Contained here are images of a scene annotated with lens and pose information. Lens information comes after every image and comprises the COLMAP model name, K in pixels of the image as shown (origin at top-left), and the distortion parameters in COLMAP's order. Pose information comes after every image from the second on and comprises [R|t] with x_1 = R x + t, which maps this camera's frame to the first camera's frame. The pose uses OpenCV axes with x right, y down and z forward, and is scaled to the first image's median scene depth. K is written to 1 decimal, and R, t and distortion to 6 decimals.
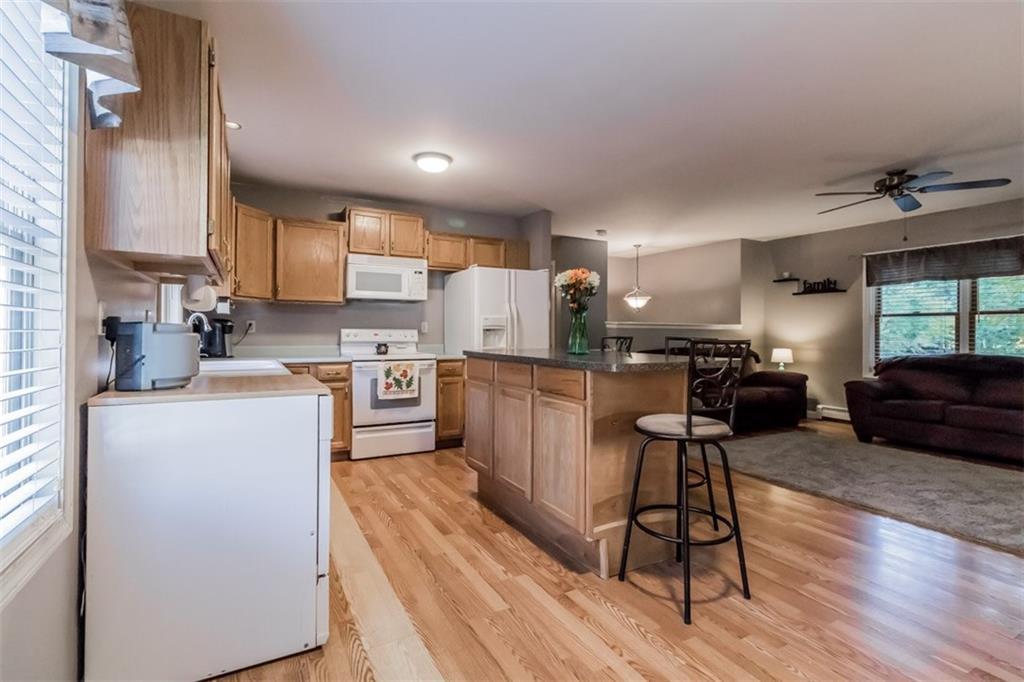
lens RADIAL K [[476.6, 0, 508.5], [0, 476.6, 333.3], [0, 0, 1]] dist [-0.000543, -0.000169]
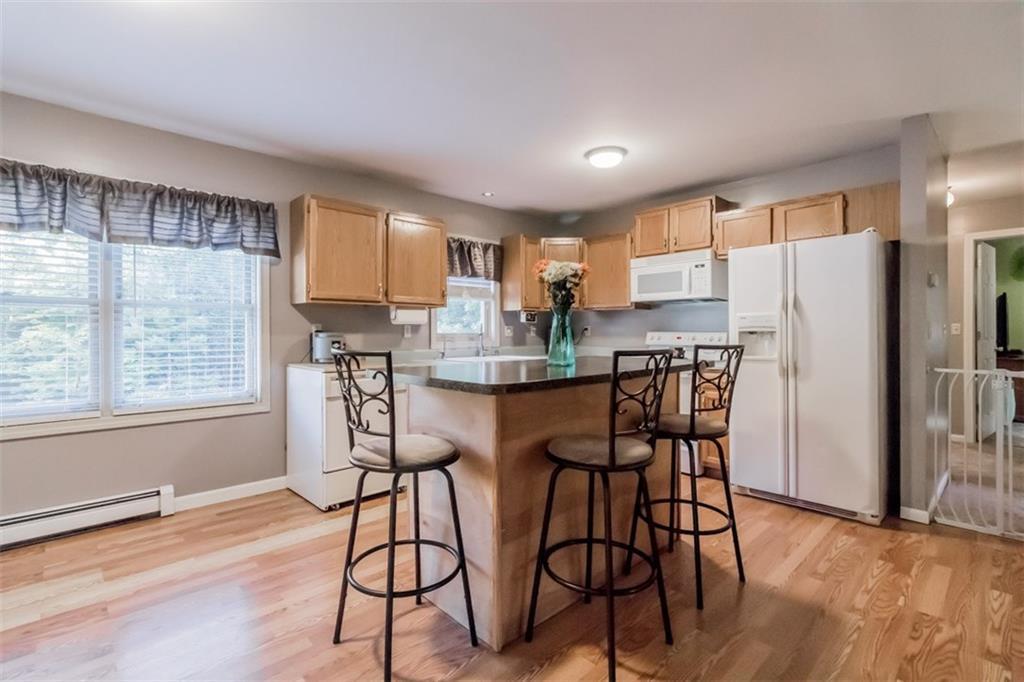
lens RADIAL K [[476.6, 0, 508.5], [0, 476.6, 333.3], [0, 0, 1]] dist [-0.000543, -0.000169]
pose [[0.264734, -0.000895, -0.964321, 0.590625], [0.008713, 0.999961, 0.001464, -0.010926], [0.964282, -0.008789, 0.264731, 0.467927]]
